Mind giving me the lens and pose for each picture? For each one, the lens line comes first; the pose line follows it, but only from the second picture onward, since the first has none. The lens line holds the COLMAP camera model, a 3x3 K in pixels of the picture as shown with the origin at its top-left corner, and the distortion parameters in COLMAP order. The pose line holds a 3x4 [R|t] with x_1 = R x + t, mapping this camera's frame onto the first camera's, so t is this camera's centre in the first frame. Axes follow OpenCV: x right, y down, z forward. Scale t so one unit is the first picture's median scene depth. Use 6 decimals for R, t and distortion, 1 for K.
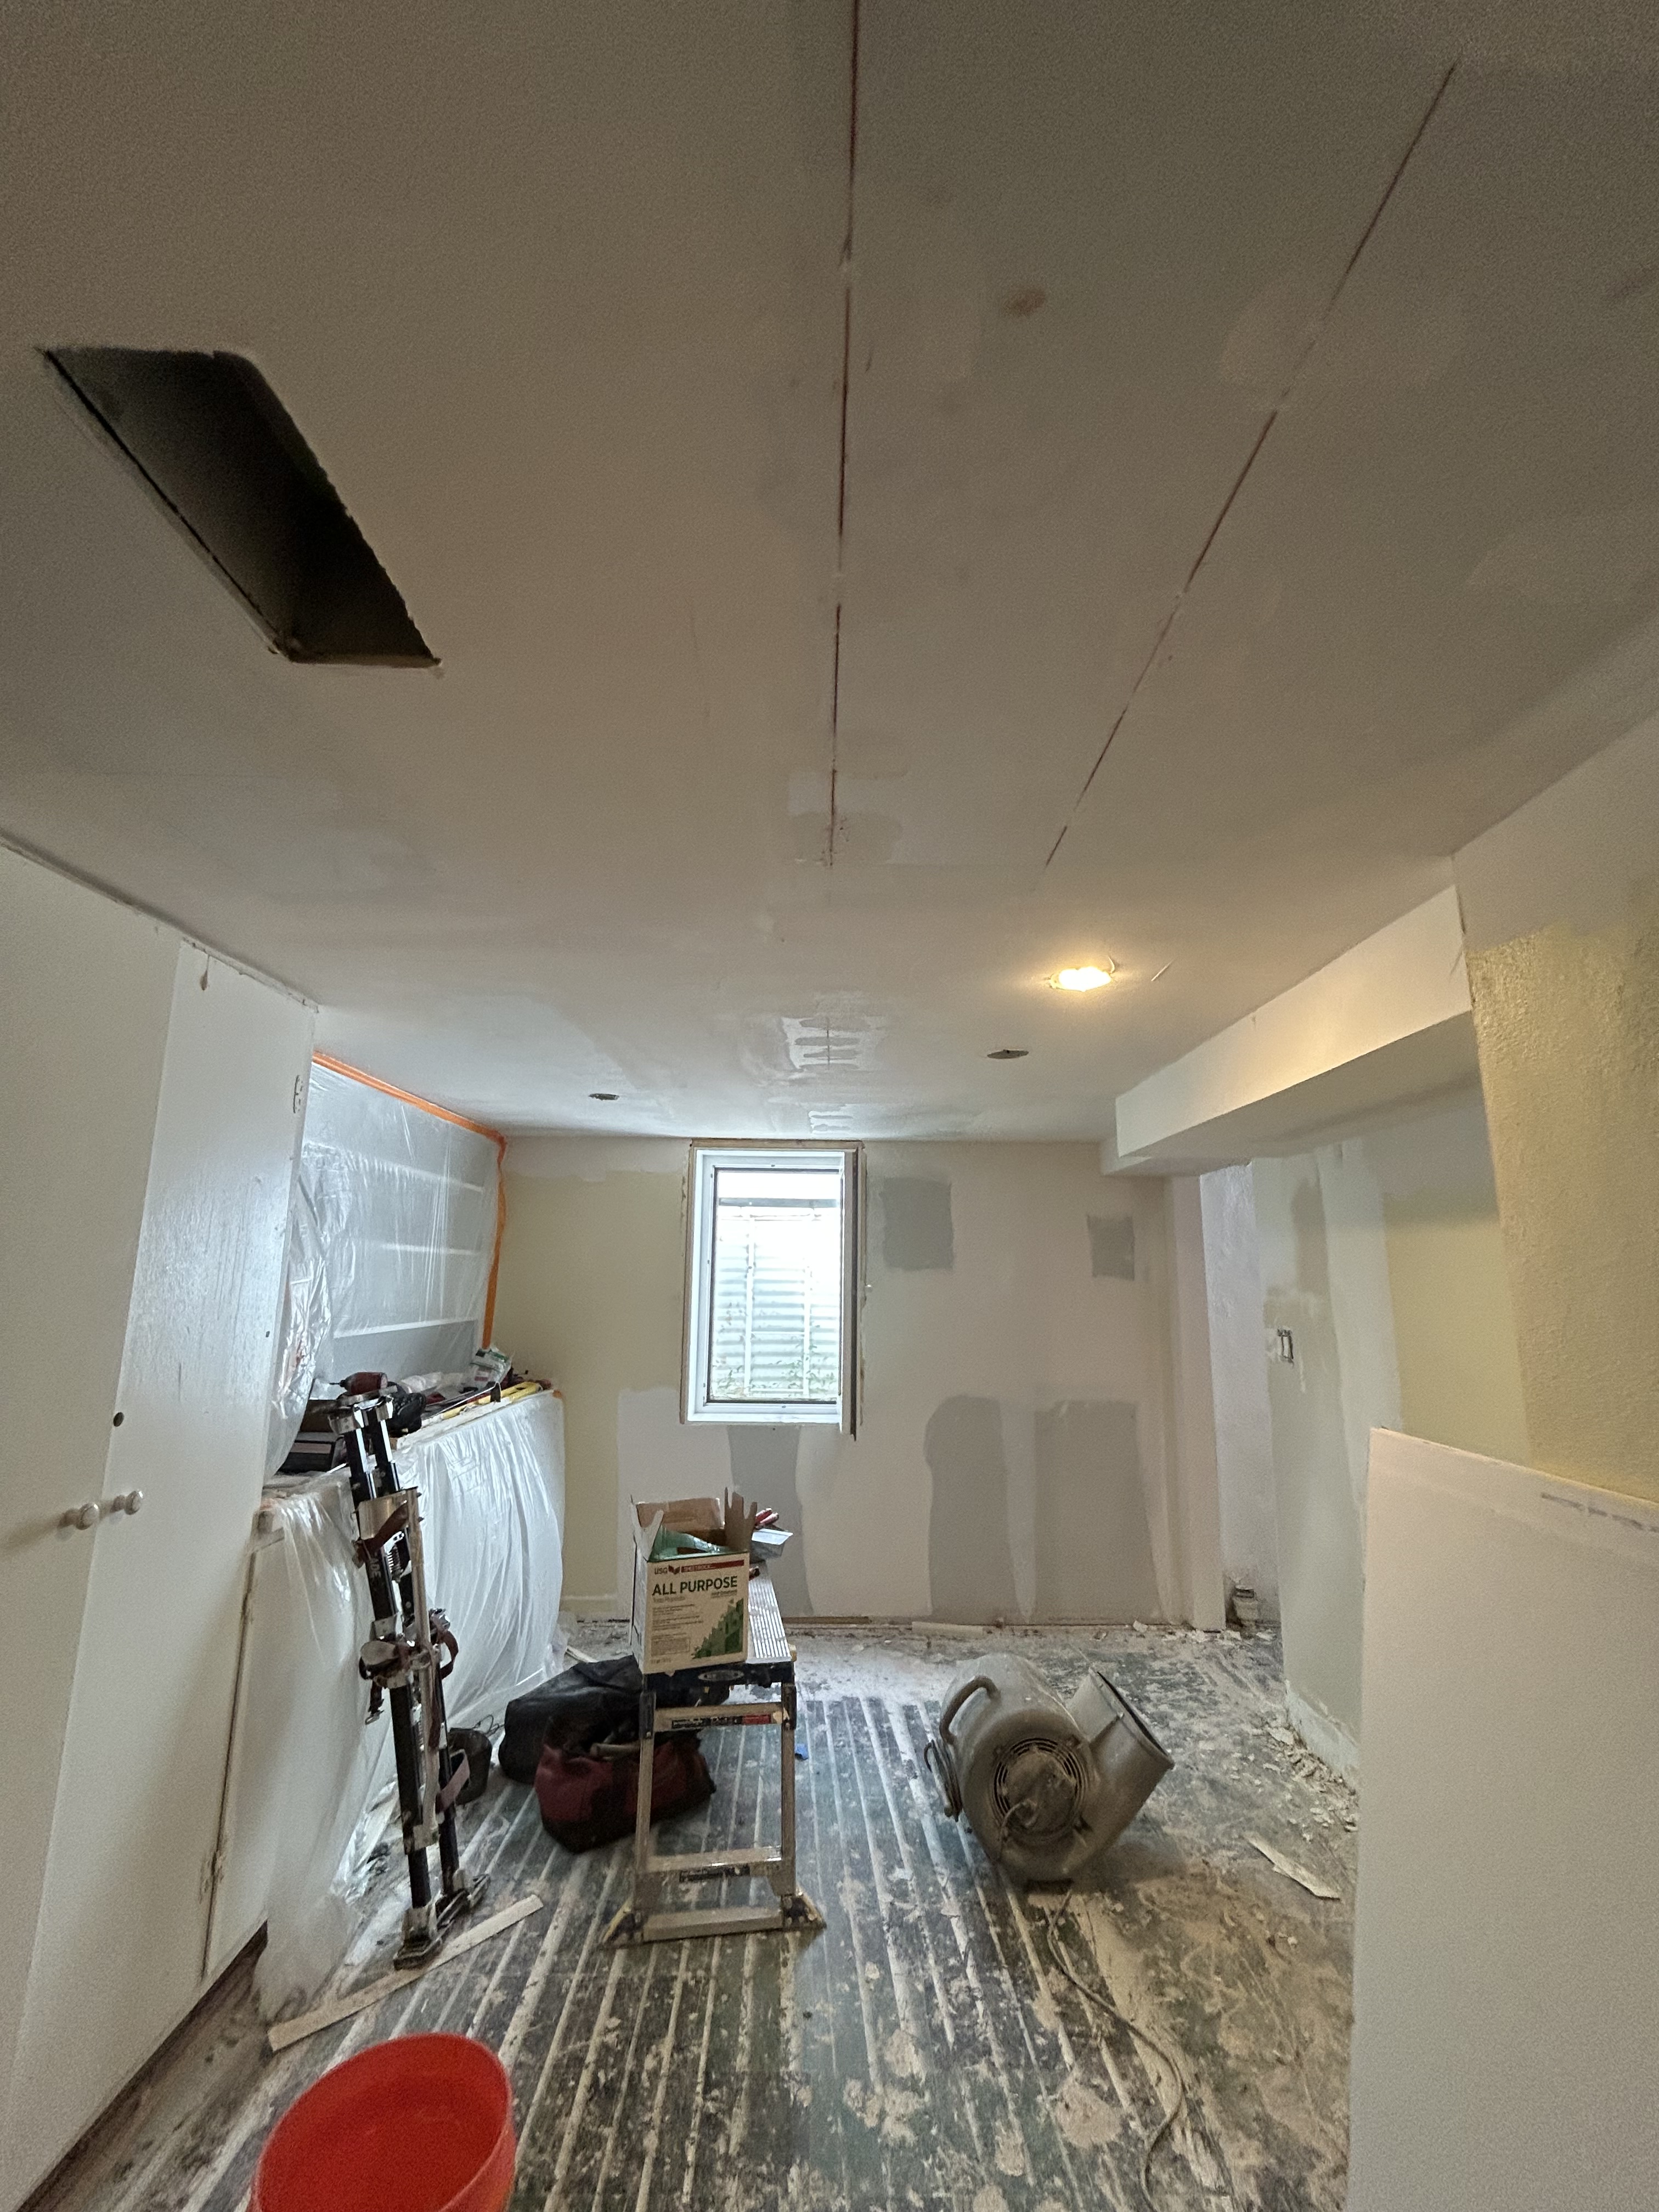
lens RADIAL K [[888.2, 0, 827.0], [0, 888.2, 1110.0], [0, 0, 1]] dist [-0.000214, -0.000029]
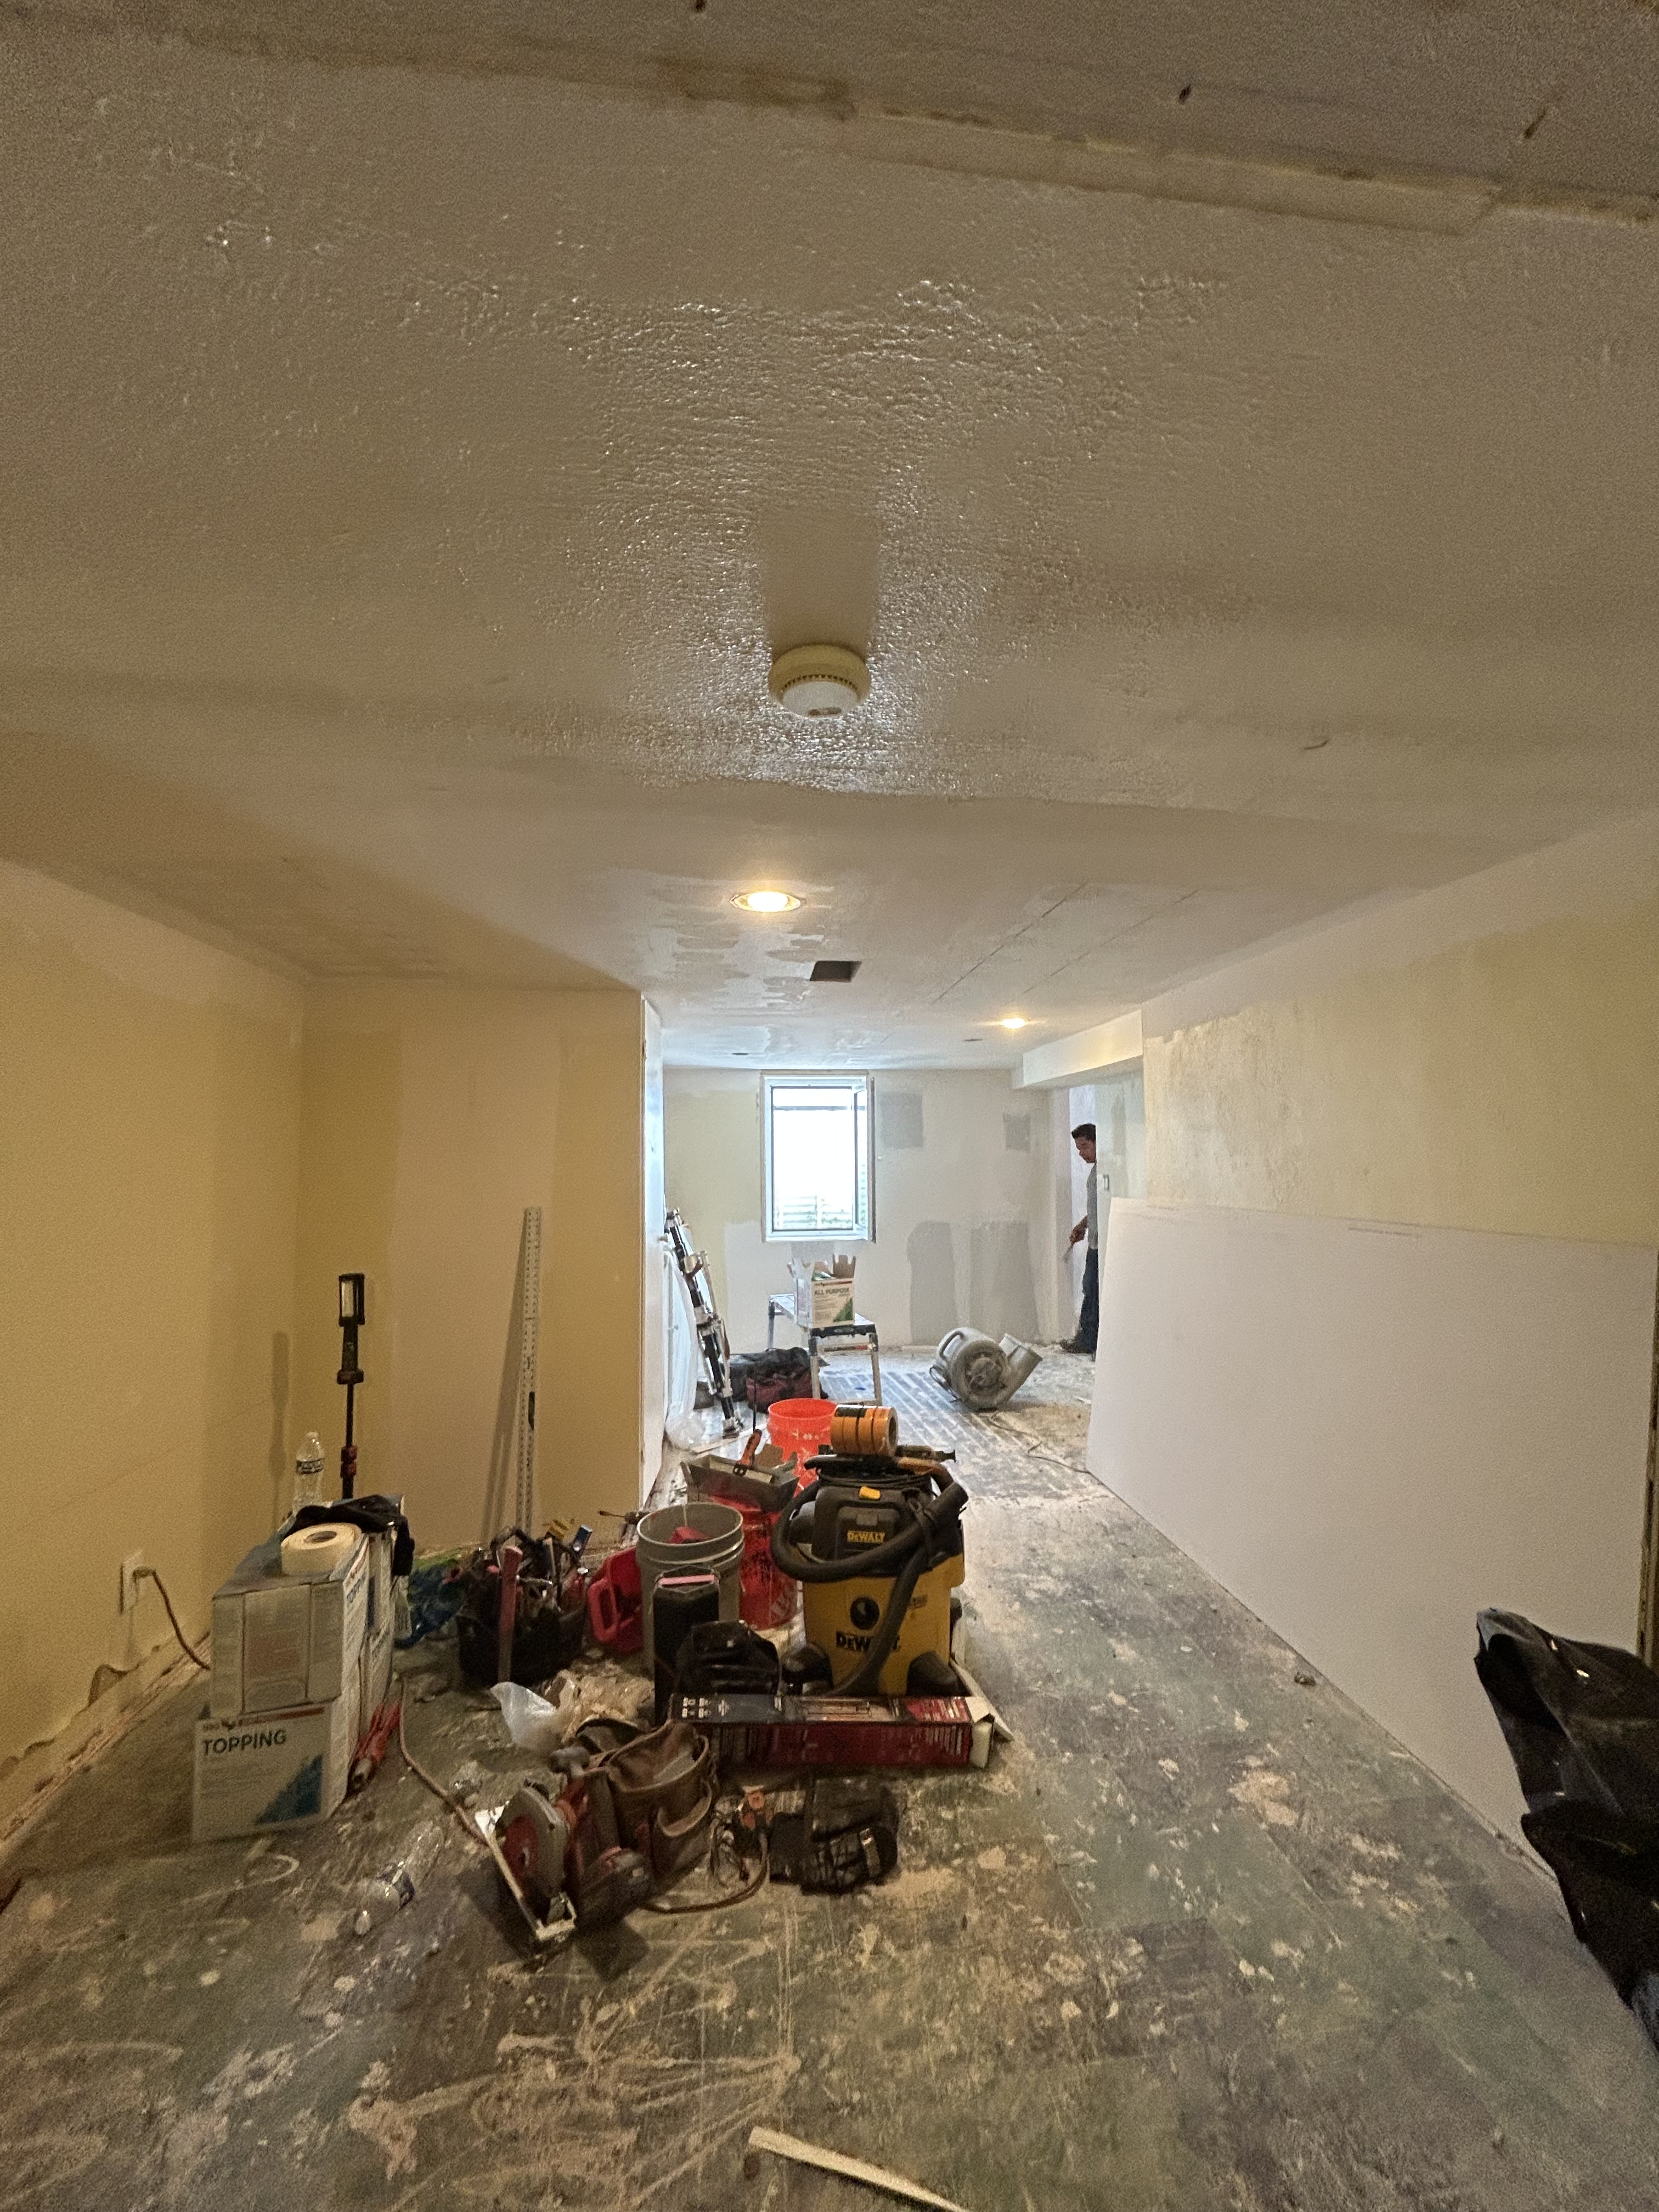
lens RADIAL K [[888.2, 0, 833.6], [0, 888.2, 1105.6], [0, 0, 1]] dist [-0.000214, -0.000029]
pose [[0.993321, -0.015151, 0.114382, -0.390741], [0.001112, 0.992552, 0.121816, -0.182865], [-0.115376, -0.120875, 0.985940, -1.102501]]
